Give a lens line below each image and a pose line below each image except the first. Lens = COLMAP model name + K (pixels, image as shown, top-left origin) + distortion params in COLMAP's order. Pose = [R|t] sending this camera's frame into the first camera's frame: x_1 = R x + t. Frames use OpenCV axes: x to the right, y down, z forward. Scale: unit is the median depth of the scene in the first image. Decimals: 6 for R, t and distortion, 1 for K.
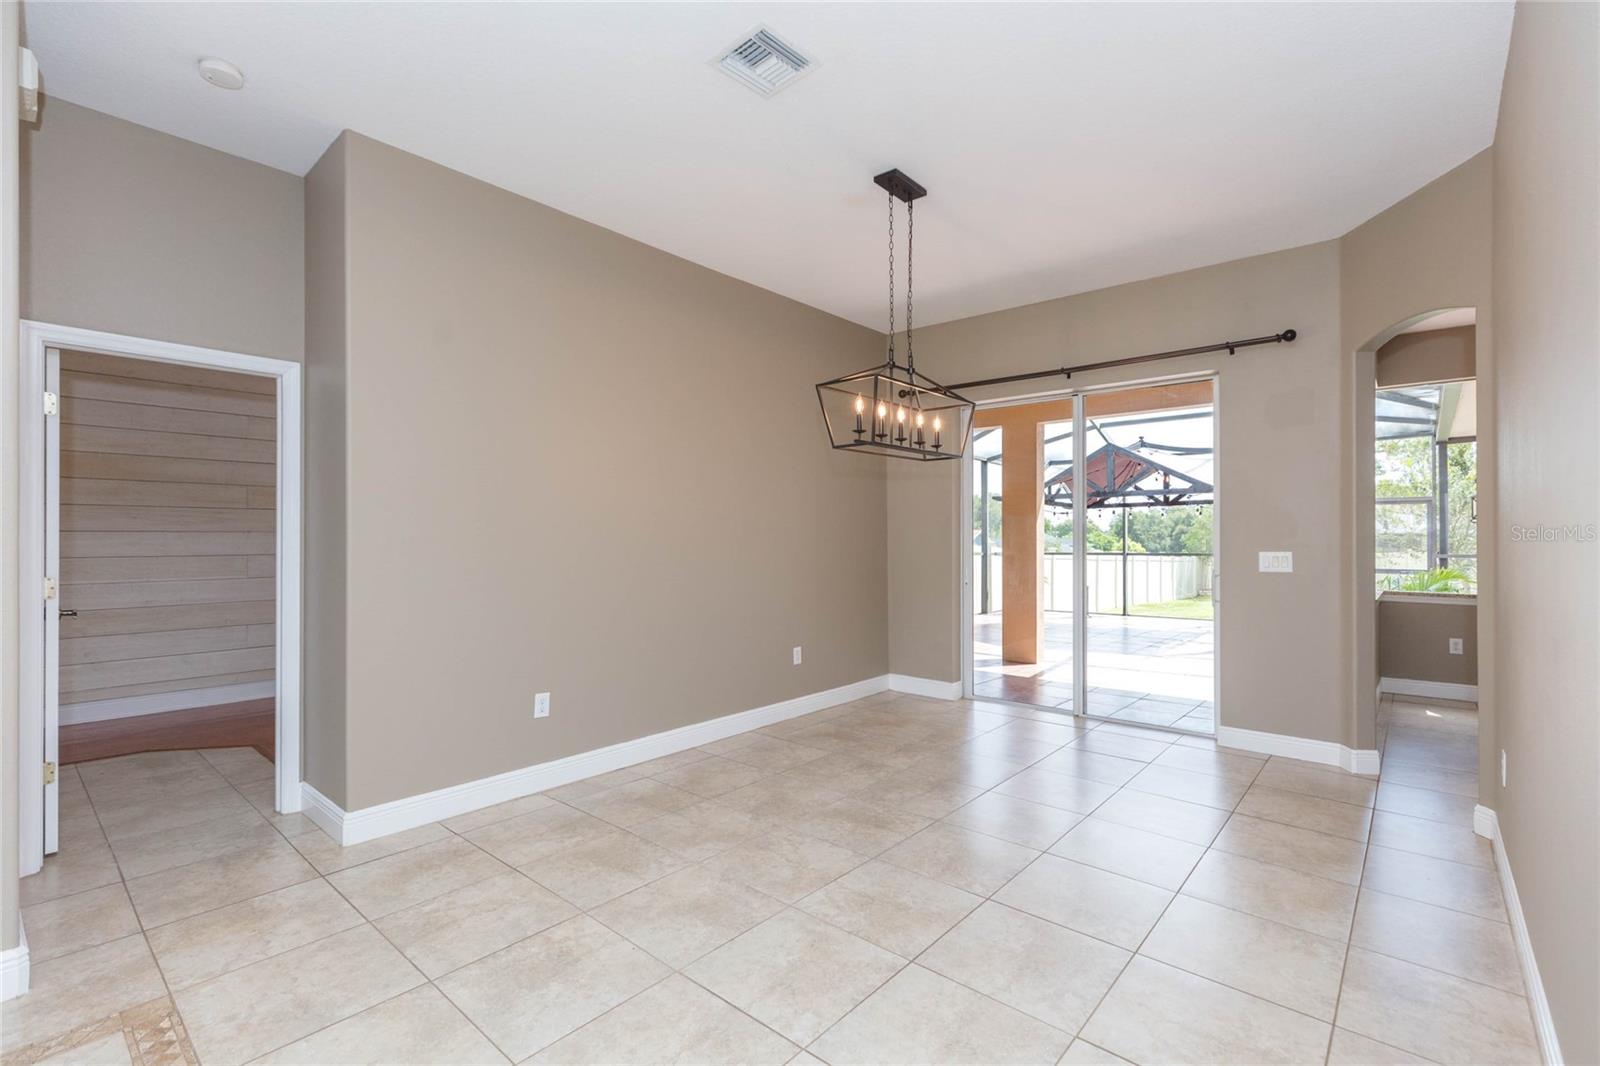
lens RADIAL K [[716.6, 0, 808.4], [0, 716.6, 531.5], [0, 0, 1]] dist [0.003281, 0.000495]
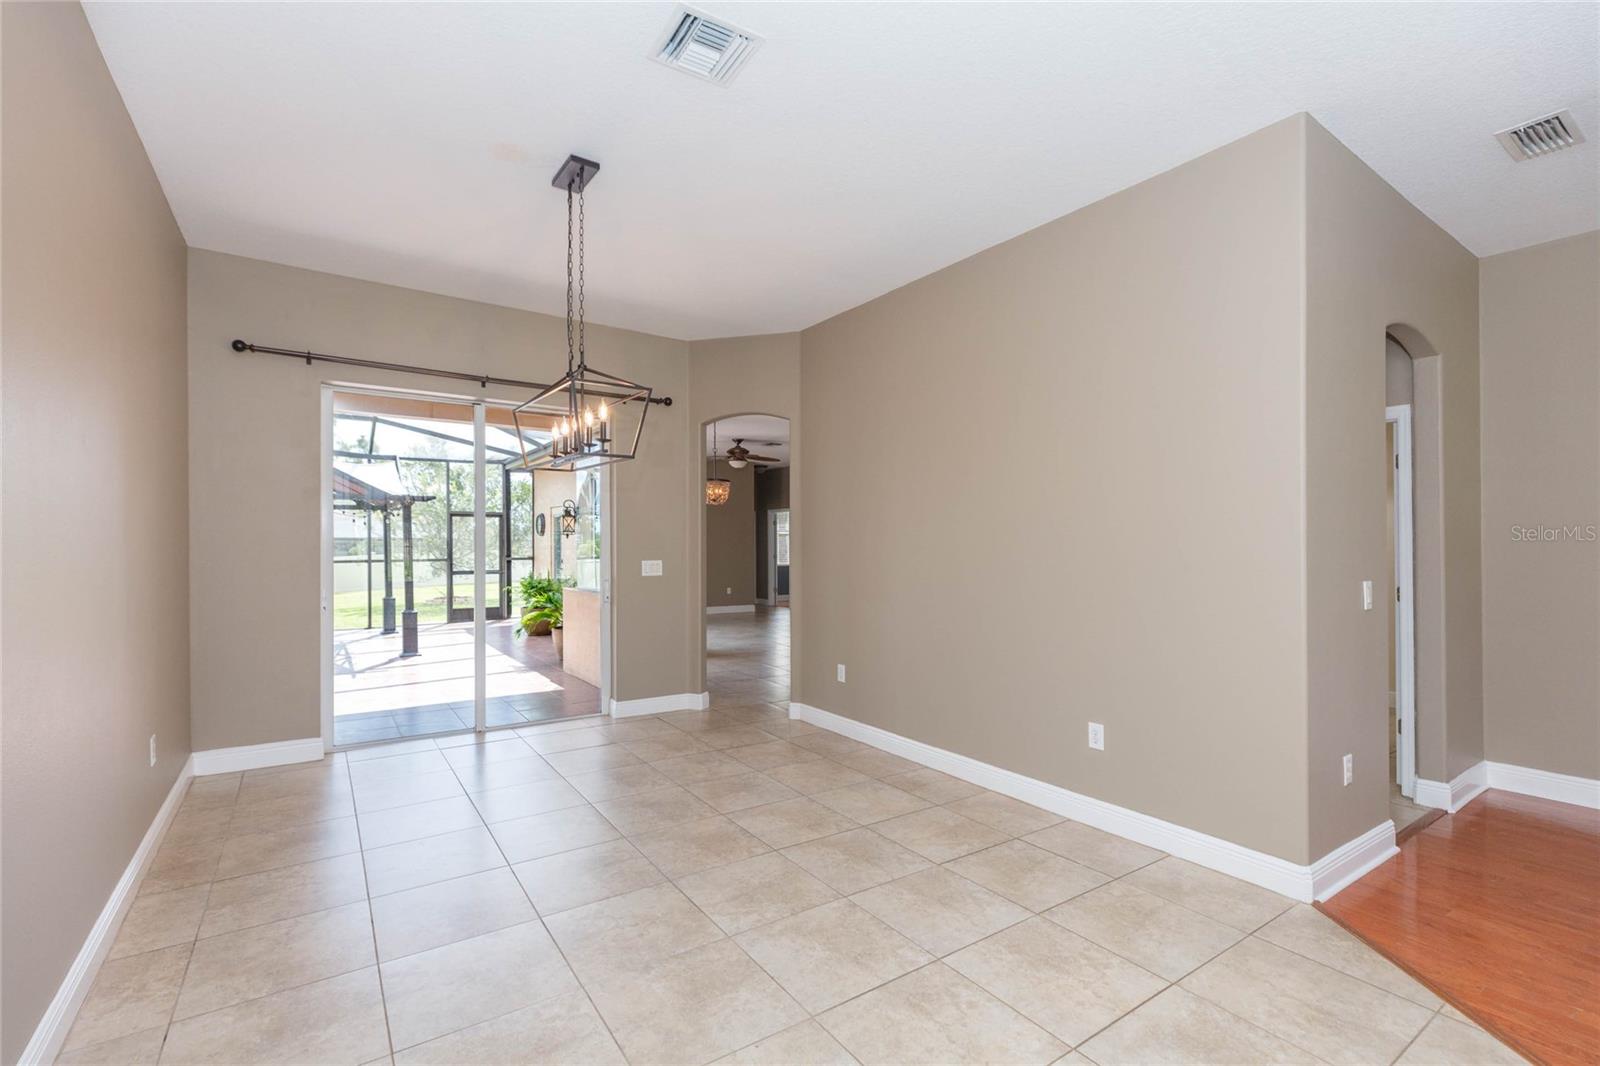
lens RADIAL K [[716.6, 0, 808.4], [0, 716.6, 531.5], [0, 0, 1]] dist [0.003281, 0.000495]
pose [[0.252237, 0.016156, 0.967530, -0.705953], [-0.013198, 0.999825, -0.013255, -0.014367], [-0.967575, -0.009426, 0.252407, 0.483981]]
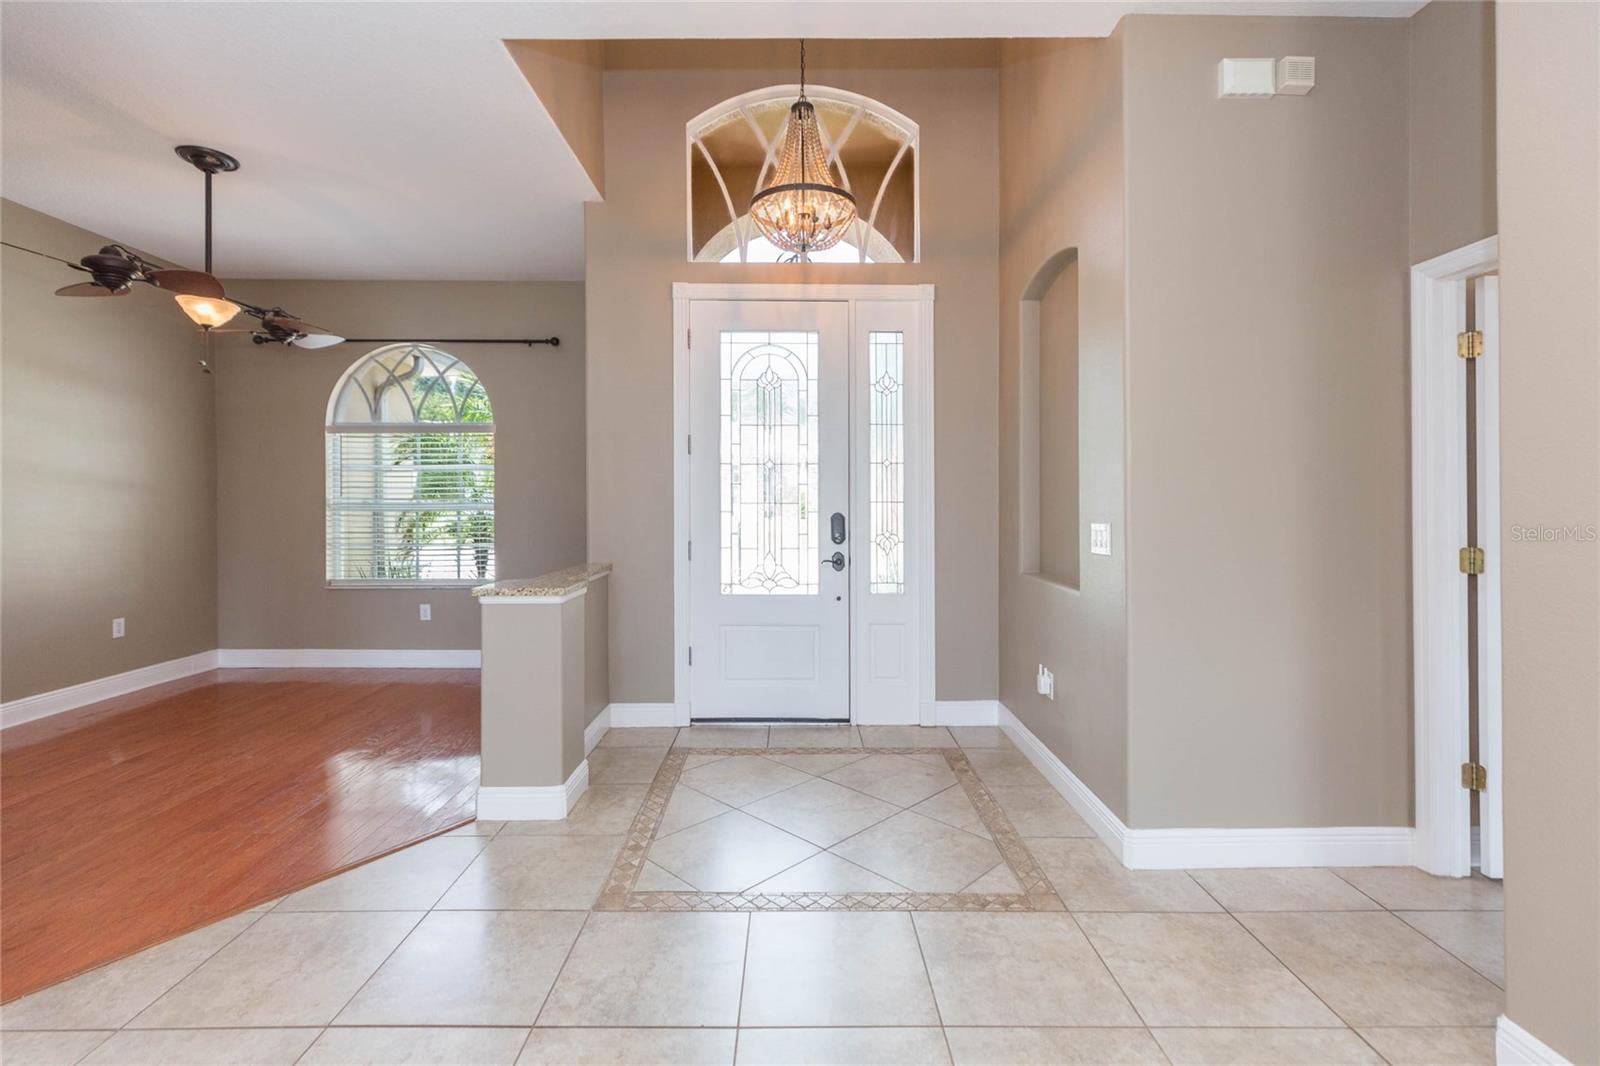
lens RADIAL K [[729.3, 0, 793.4], [0, 729.3, 509.8], [0, 0, 1]] dist [0.003037, 0.000108]
pose [[-0.756002, 0.007901, -0.654521, 0.099845], [0.005998, 0.999969, 0.005143, 0.008620], [0.654541, -0.000037, -0.756026, 0.940501]]
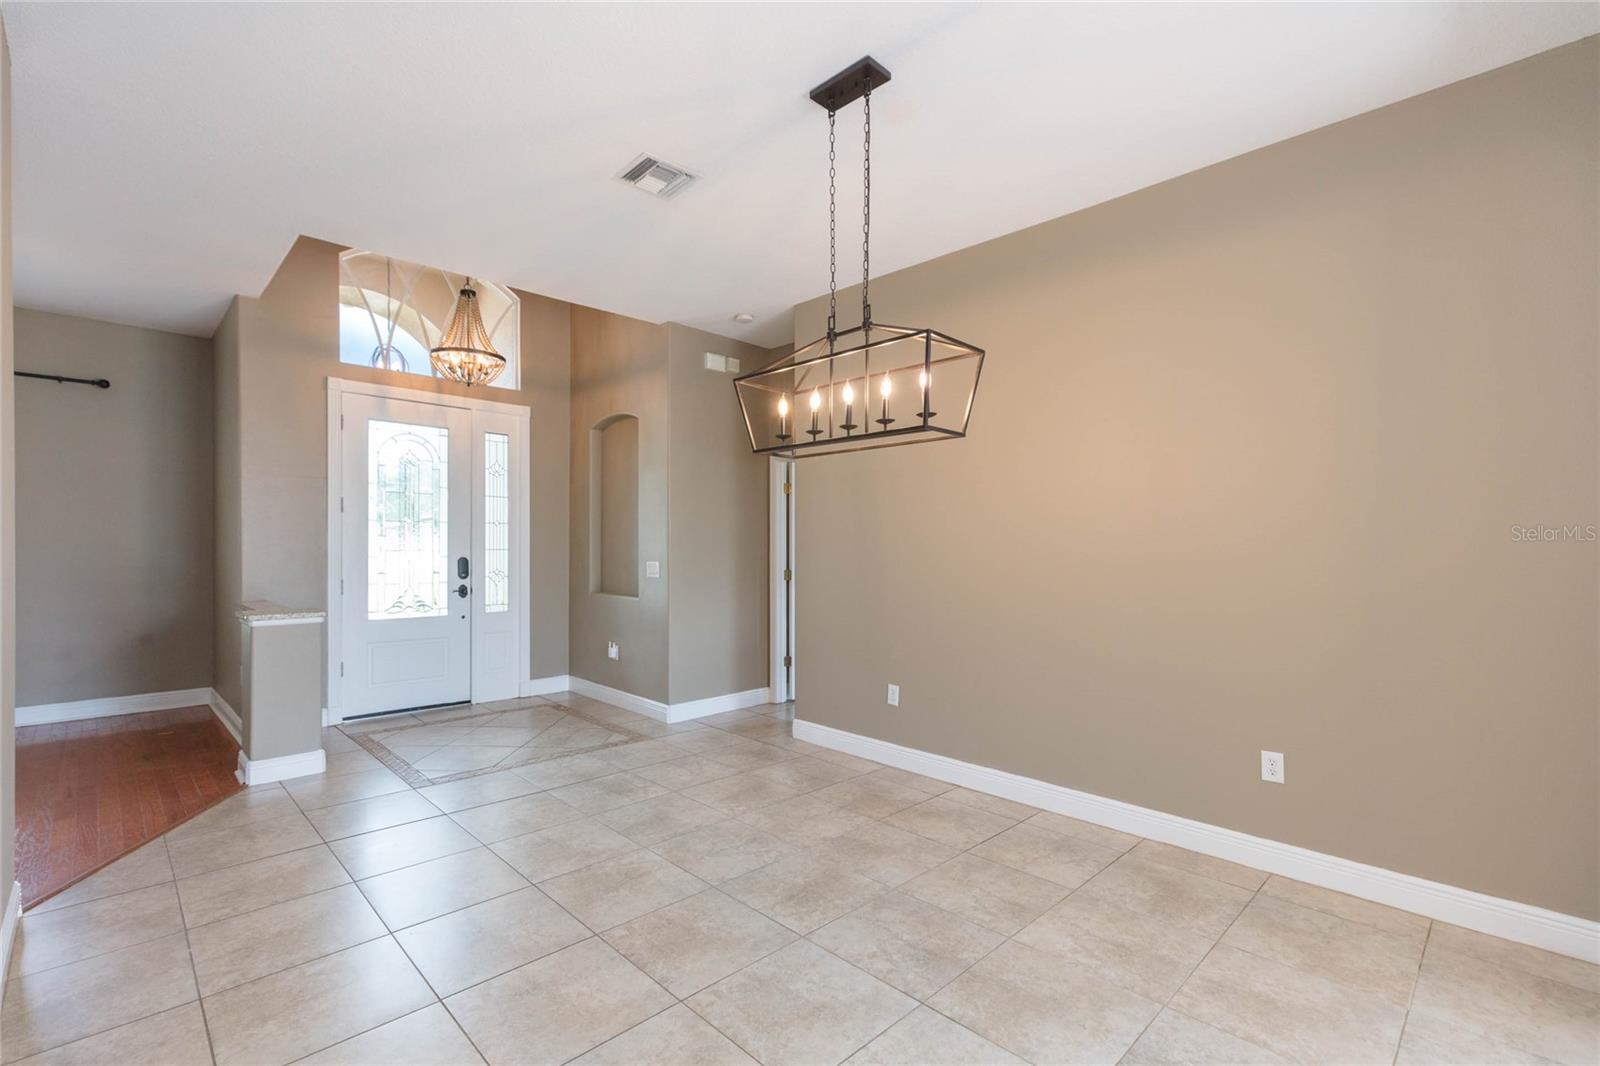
lens RADIAL K [[719.1, 0, 806.2], [0, 719.1, 555.2], [0, 0, 1]] dist [0.002035, -0.000024]
pose [[-0.082041, 0.011940, -0.996557, 0.889223], [0.000774, 0.999929, 0.011917, -0.003832], [0.996629, 0.000206, -0.082044, 1.025734]]
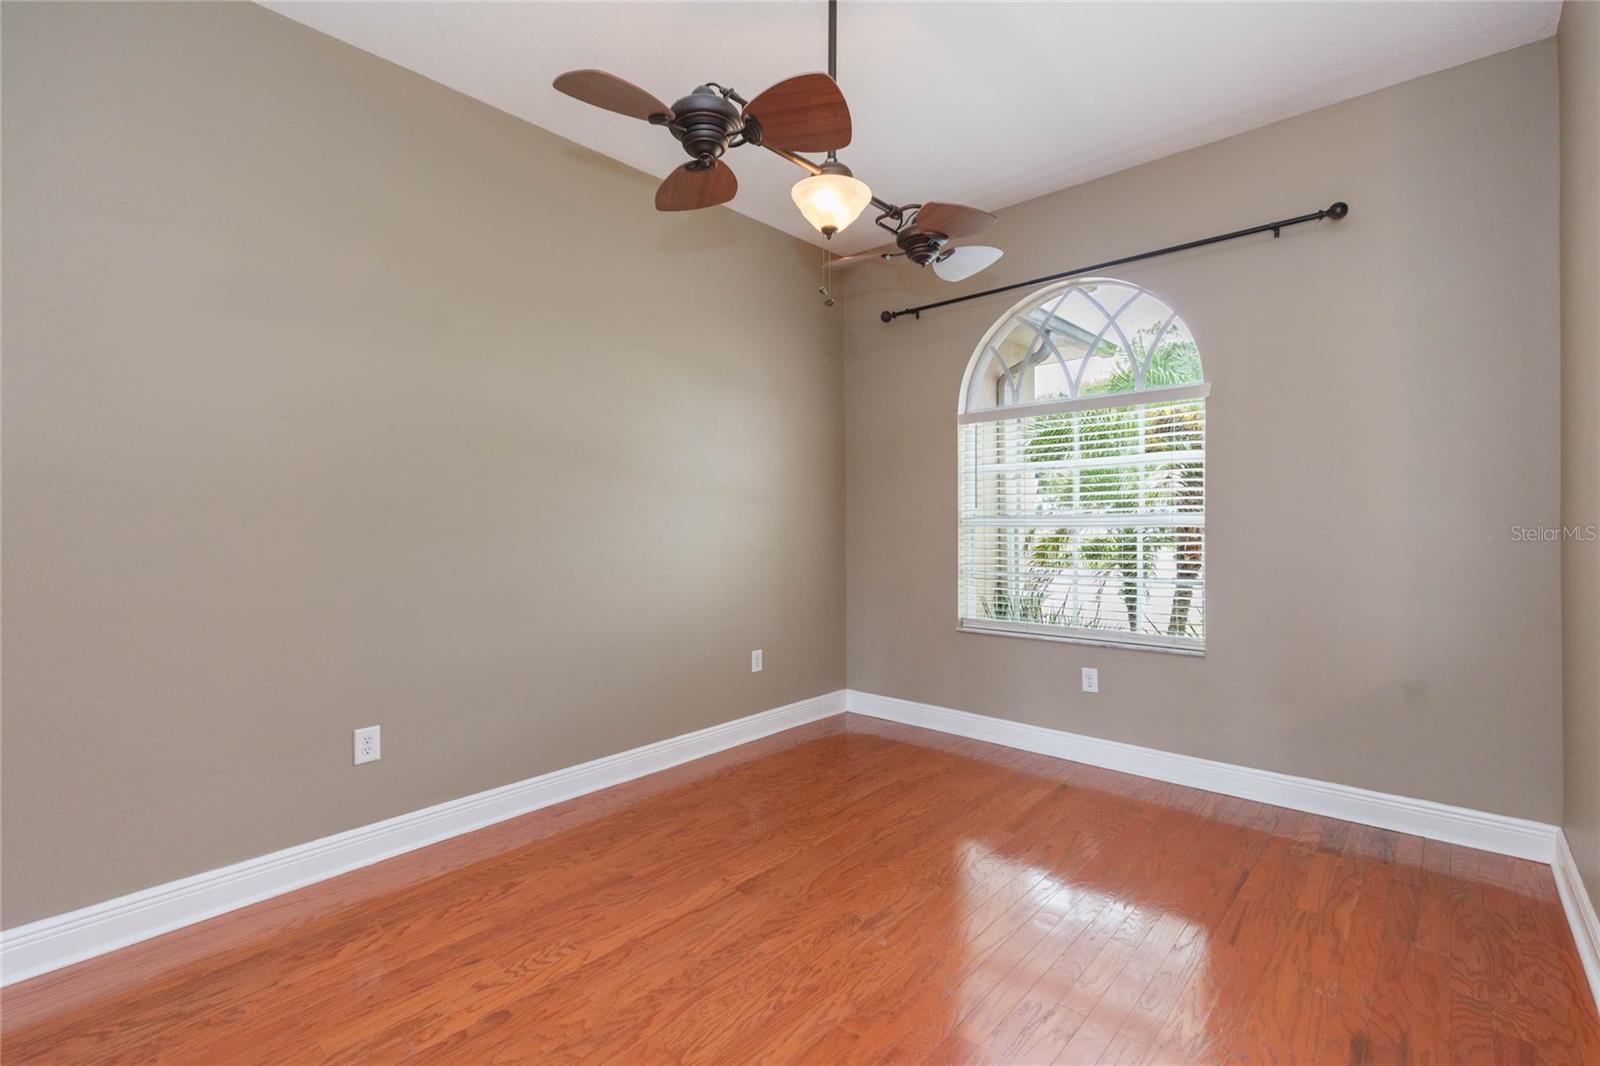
lens RADIAL K [[713.4, 0, 804.7], [0, 713.4, 546.9], [0, 0, 1]] dist [0.002631, 0.000044]
pose [[-0.999830, 0.007612, 0.016809, 0.060428], [0.008036, 0.999648, 0.025294, 0.013654], [-0.016611, 0.025425, -0.999539, 0.233287]]
